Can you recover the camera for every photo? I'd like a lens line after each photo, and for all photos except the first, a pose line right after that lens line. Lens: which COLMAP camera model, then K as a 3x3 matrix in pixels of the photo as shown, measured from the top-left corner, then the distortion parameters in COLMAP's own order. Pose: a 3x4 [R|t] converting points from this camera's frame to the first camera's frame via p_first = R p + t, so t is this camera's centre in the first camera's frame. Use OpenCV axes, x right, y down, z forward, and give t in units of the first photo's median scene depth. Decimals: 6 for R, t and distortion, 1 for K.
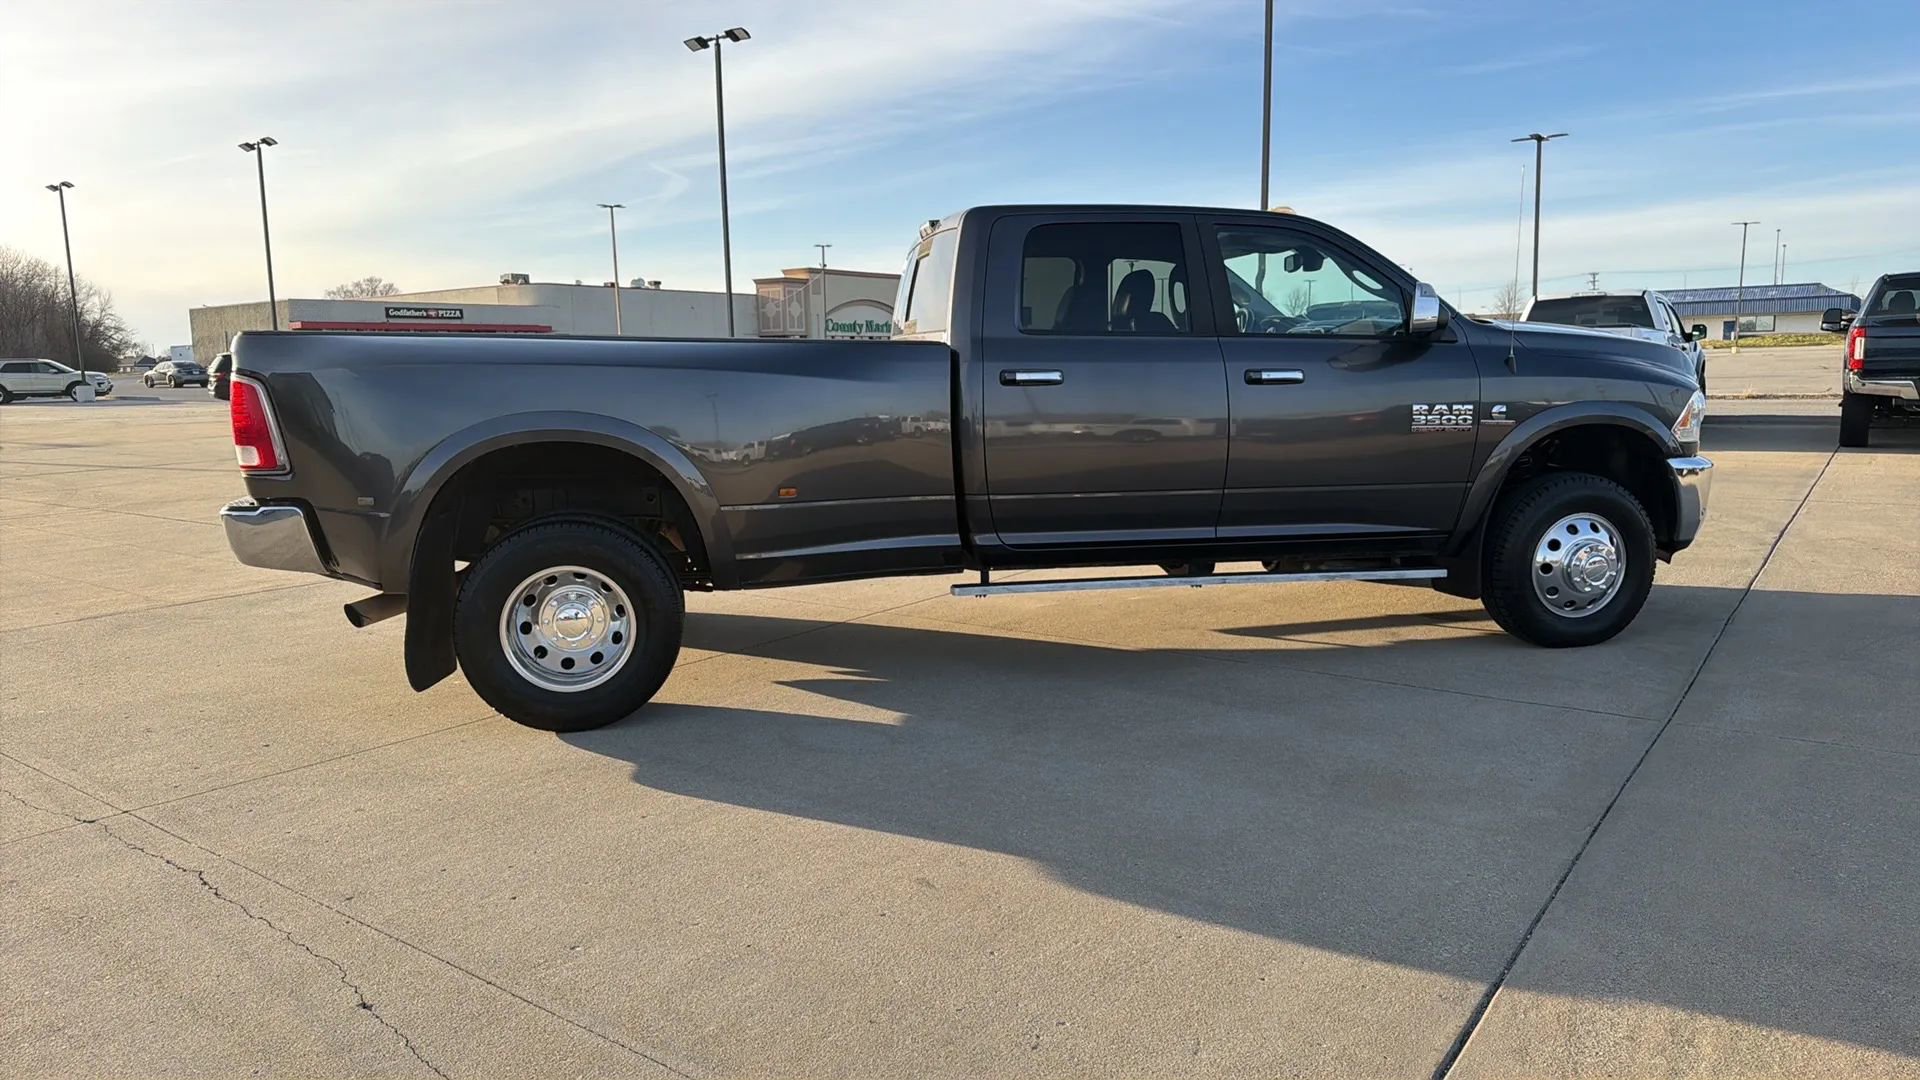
lens RADIAL K [[1256.9, 0, 960.0], [0, 1256.9, 540.0], [0, 0, 1]] dist [0.077940, -0.119379]
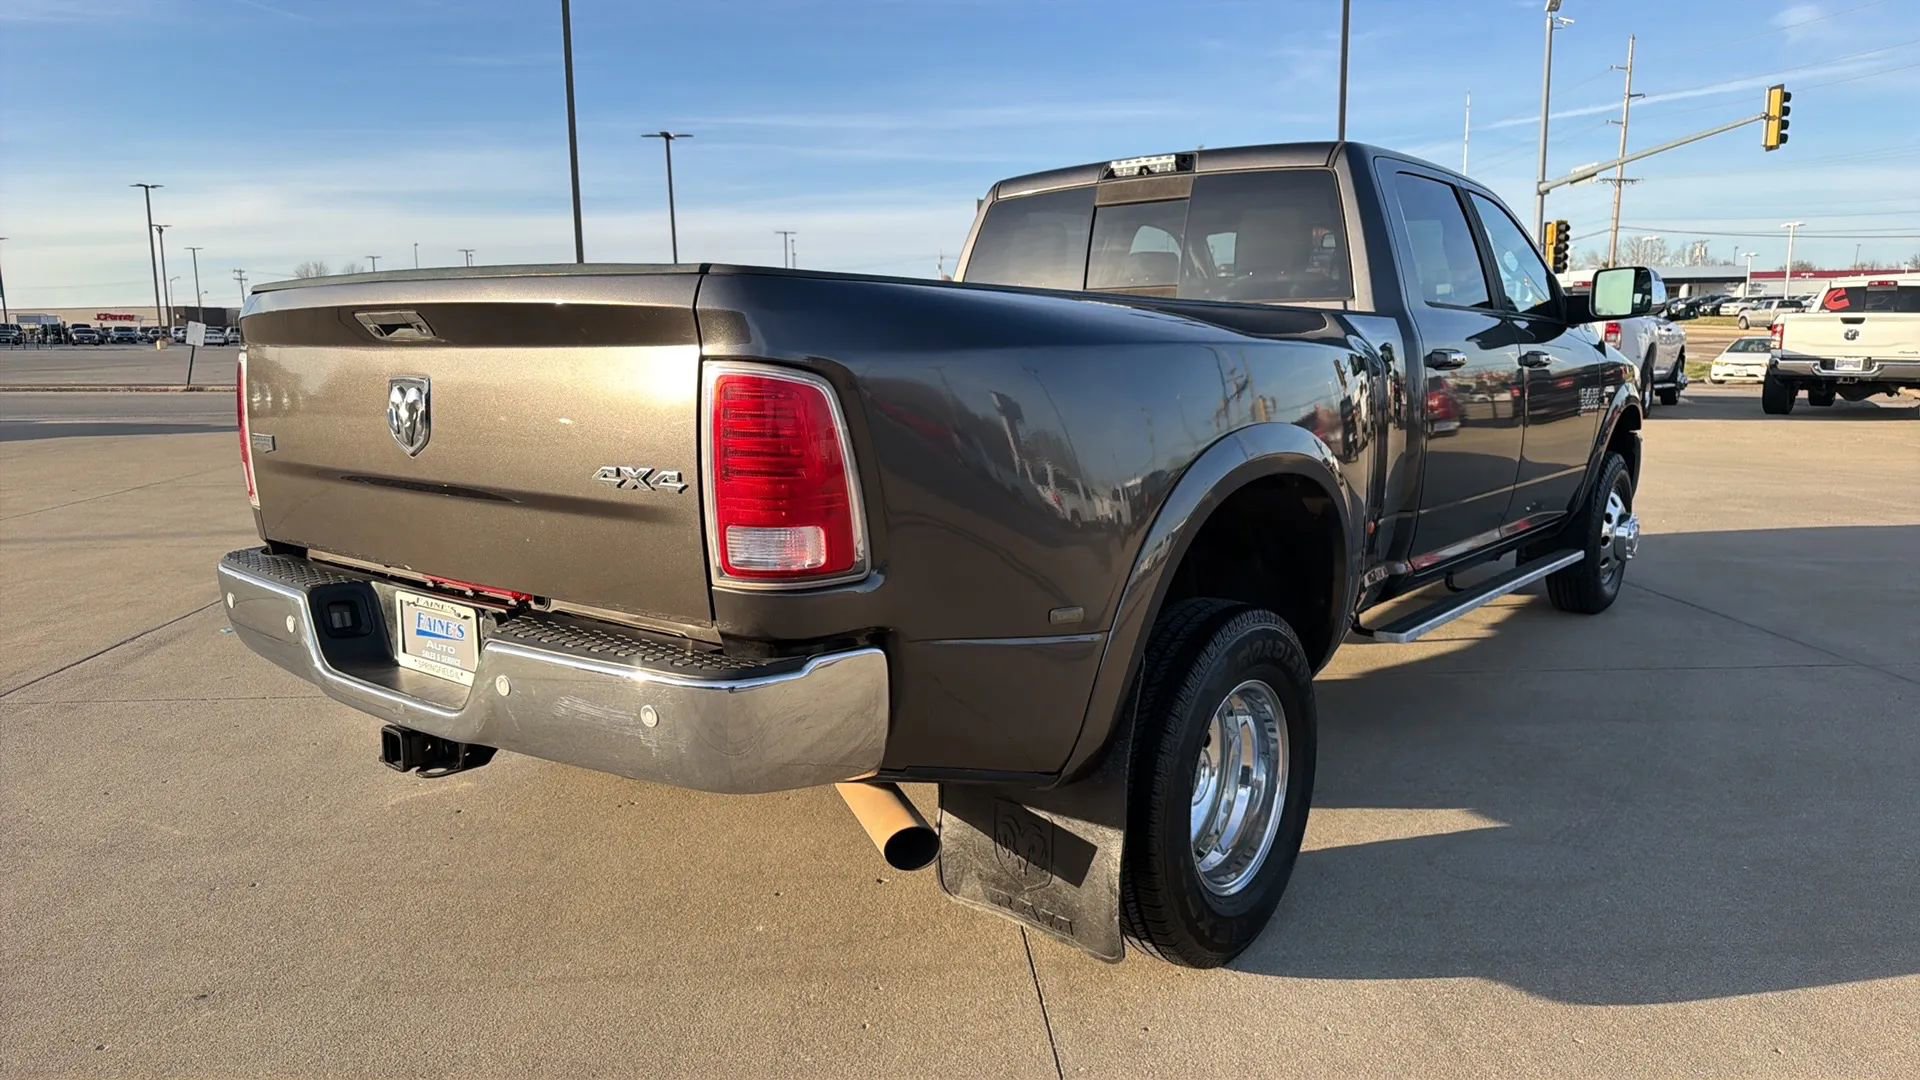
lens RADIAL K [[1289.1, 0, 954.4], [0, 1289.1, 536.3], [0, 0, 1]] dist [0.013122, -0.003323]
pose [[0.766963, -0.085275, 0.636000, -0.641051], [0.083311, 0.995975, 0.033074, -0.064755], [-0.636260, 0.027619, 0.770980, 0.498361]]
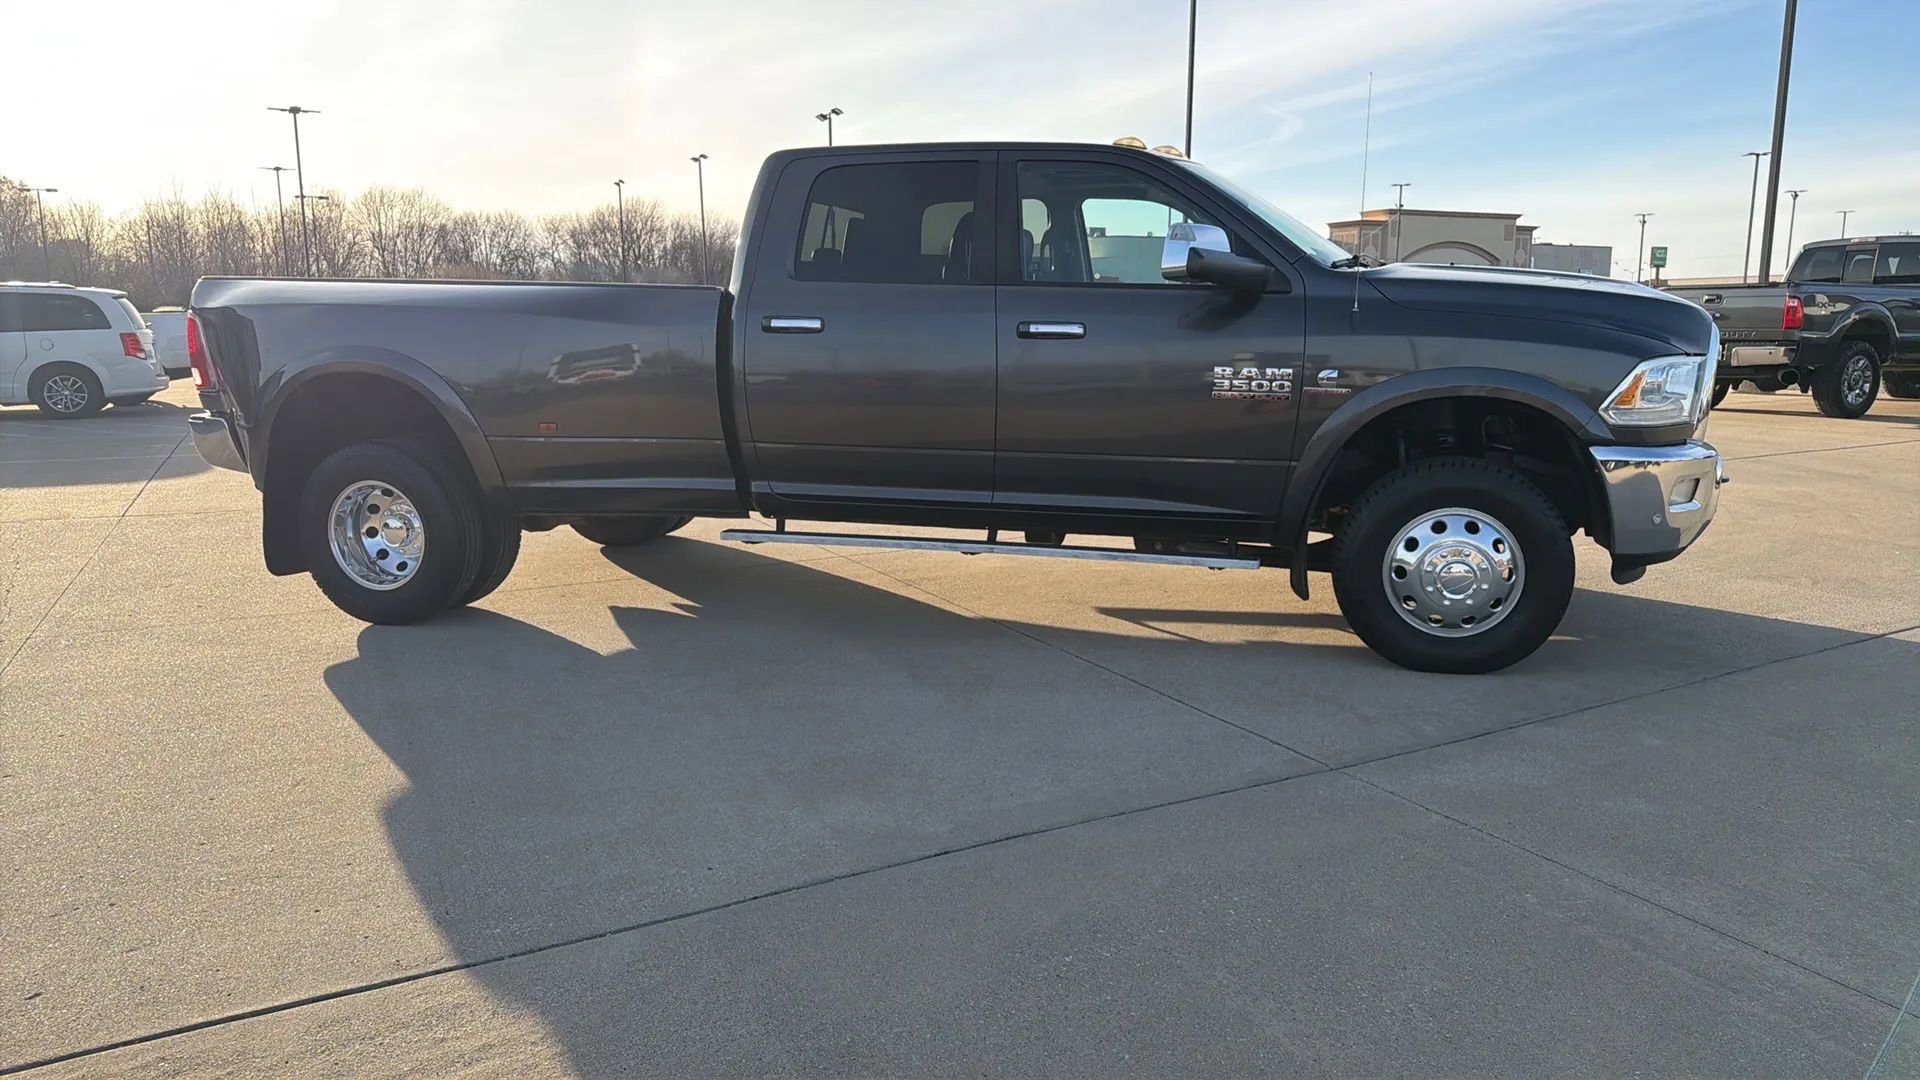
lens RADIAL K [[1256.9, 0, 960.0], [0, 1256.9, 540.0], [0, 0, 1]] dist [0.077940, -0.119379]
pose [[0.900136, 0.087770, -0.426674, 0.547102], [-0.070510, 0.995931, 0.056120, -0.023951], [0.429864, -0.020431, 0.902663, 0.141580]]
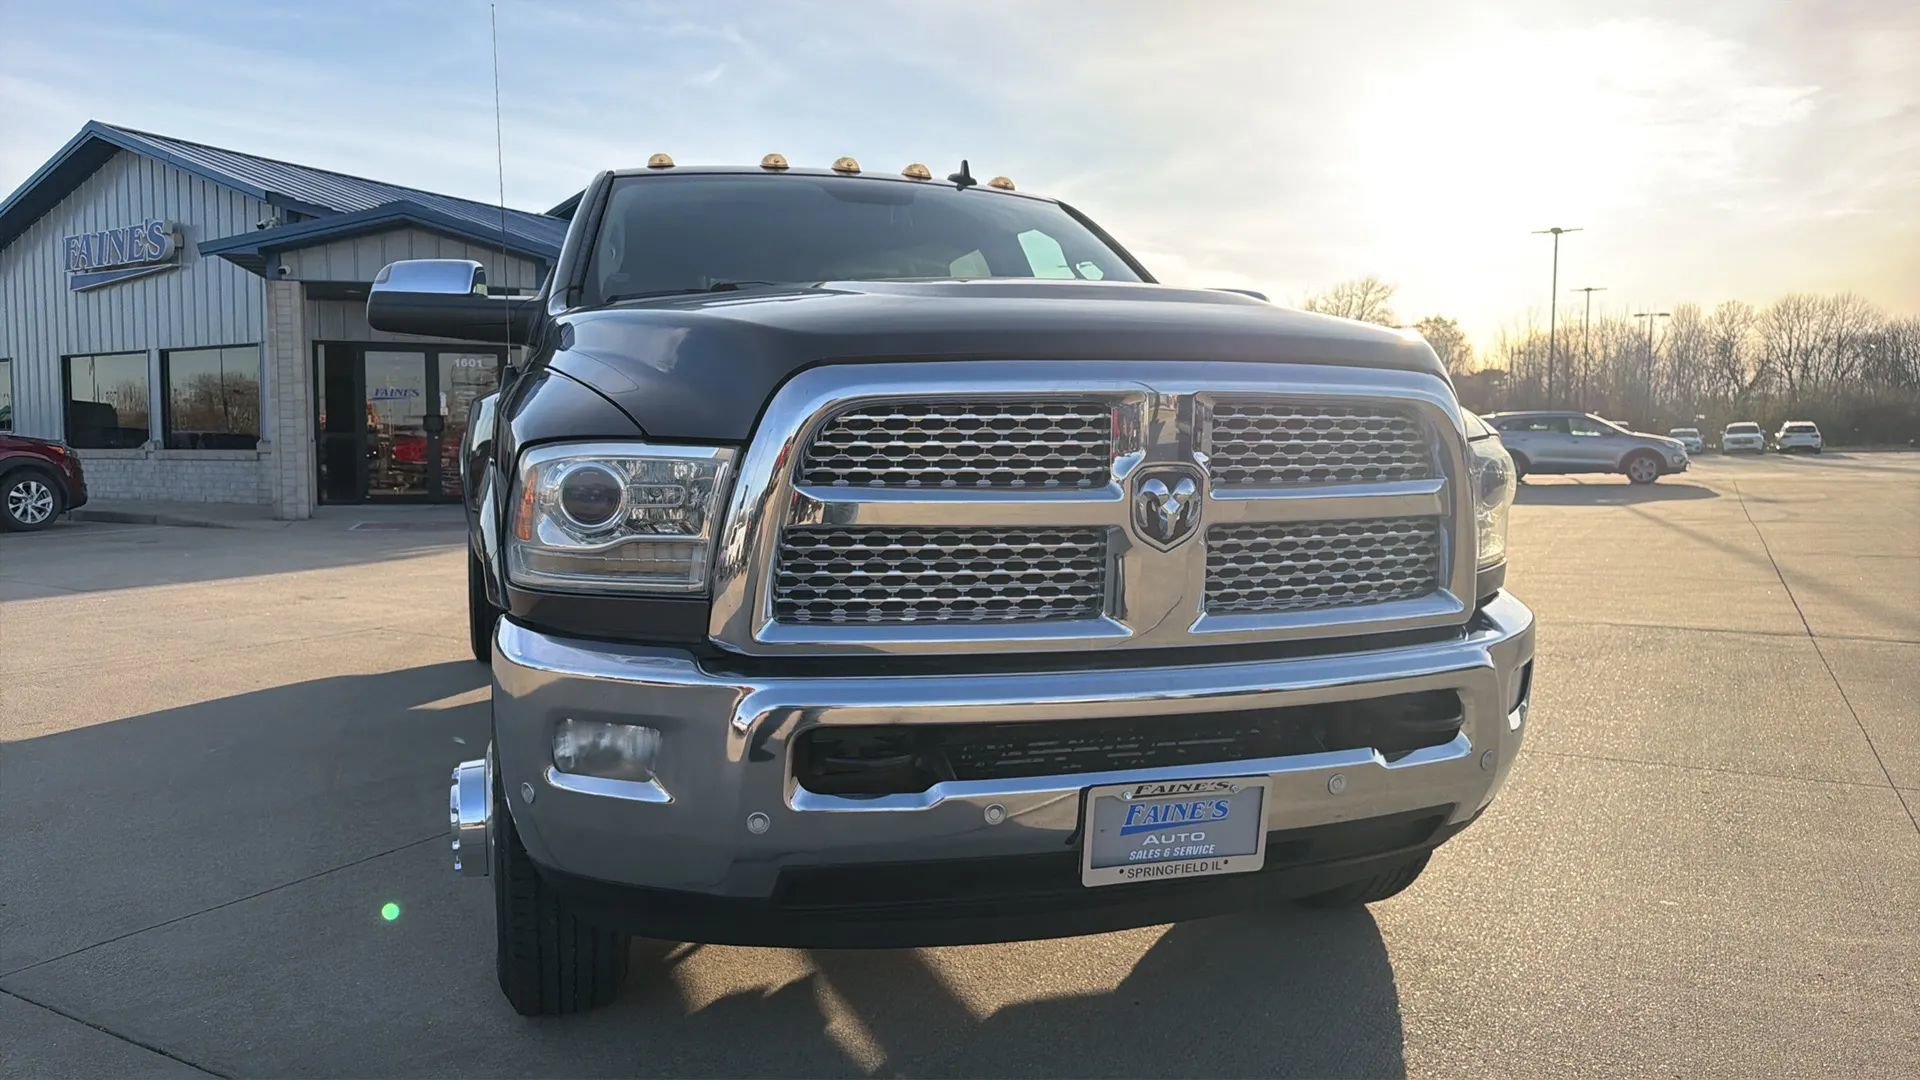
lens RADIAL K [[1293.8, 0, 952.5], [0, 1293.8, 524.1], [0, 0, 1]] dist [0.059539, -0.078297]
pose [[0.109642, 0.081706, -0.990607, 0.965438], [-0.142763, 0.987577, 0.065655, -0.137237], [0.983665, 0.134223, 0.119945, 1.083908]]
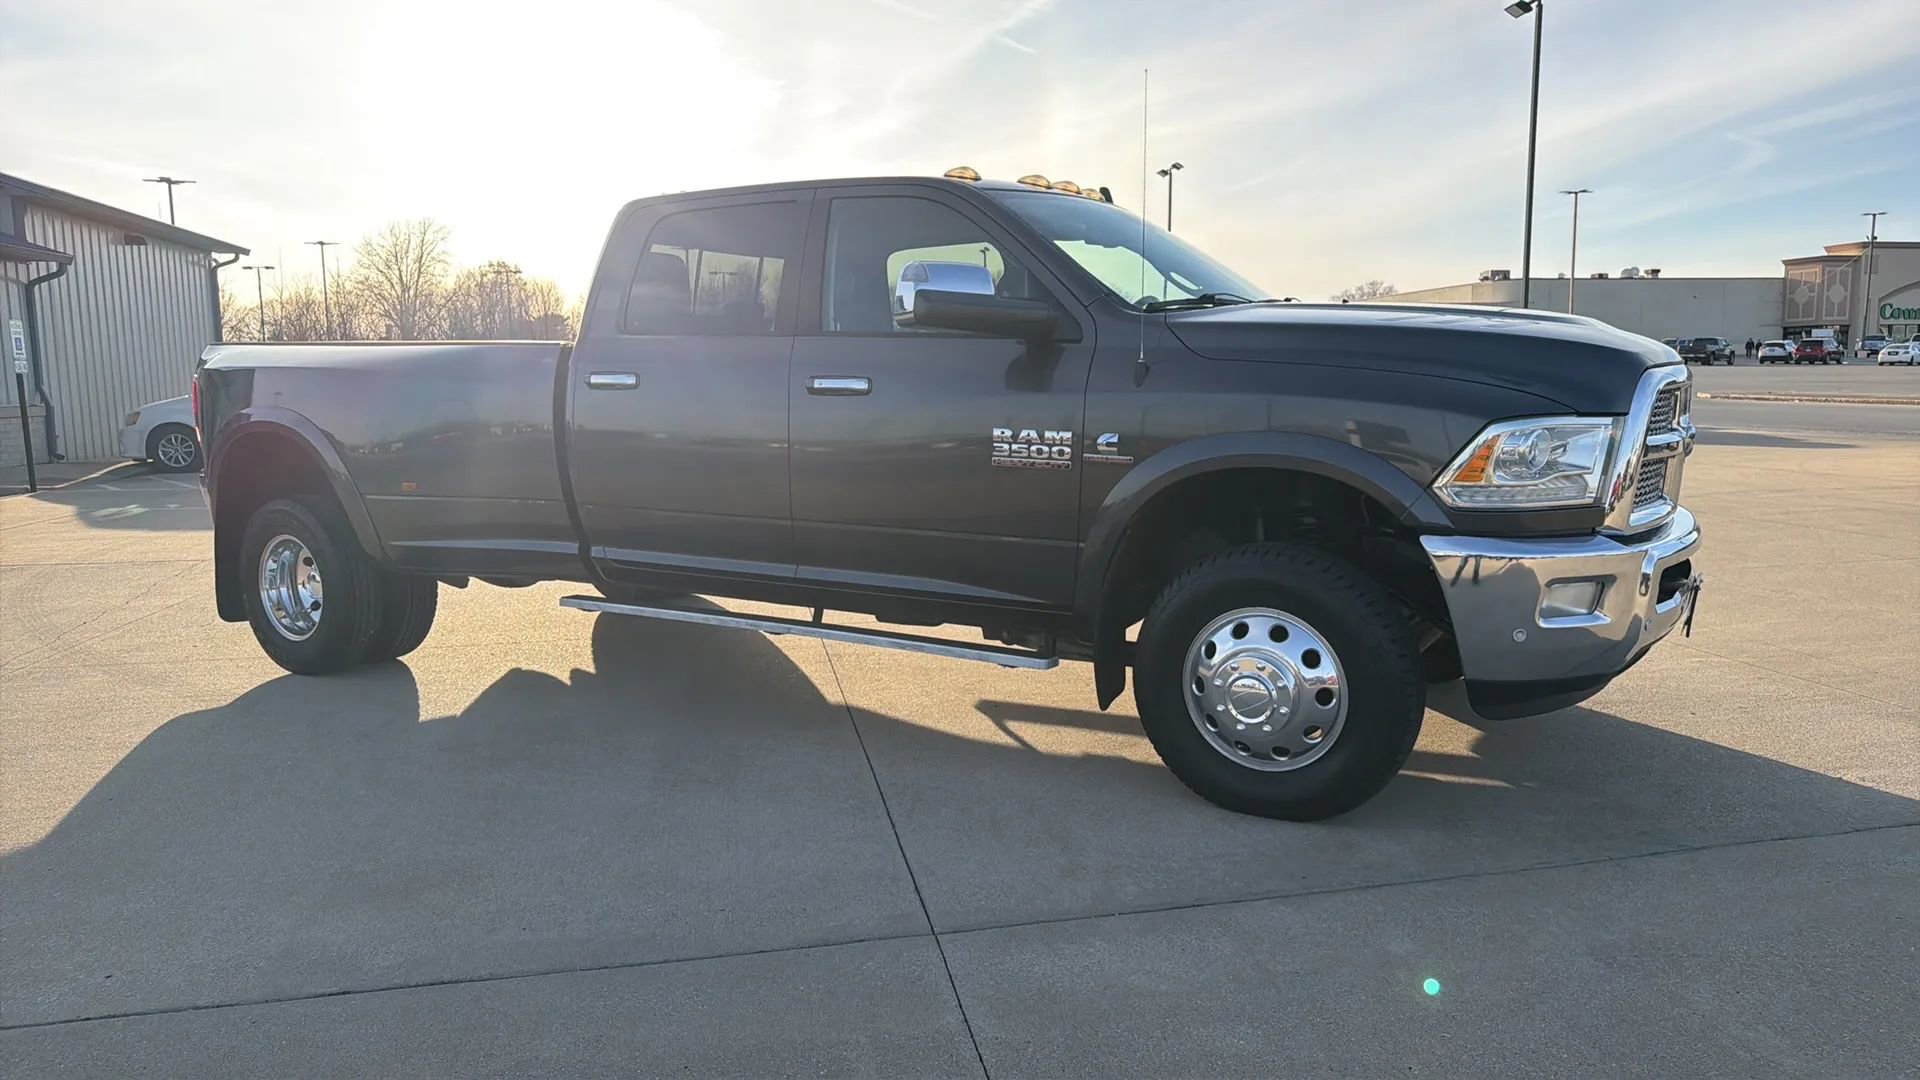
lens RADIAL K [[1258.9, 0, 978.0], [0, 1258.9, 545.1], [0, 0, 1]] dist [0.055657, -0.053202]
pose [[0.739709, 0.094801, -0.666215, 0.795569], [-0.091581, 0.994998, 0.039902, -0.064117], [0.666666, 0.031497, 0.744691, 0.431539]]
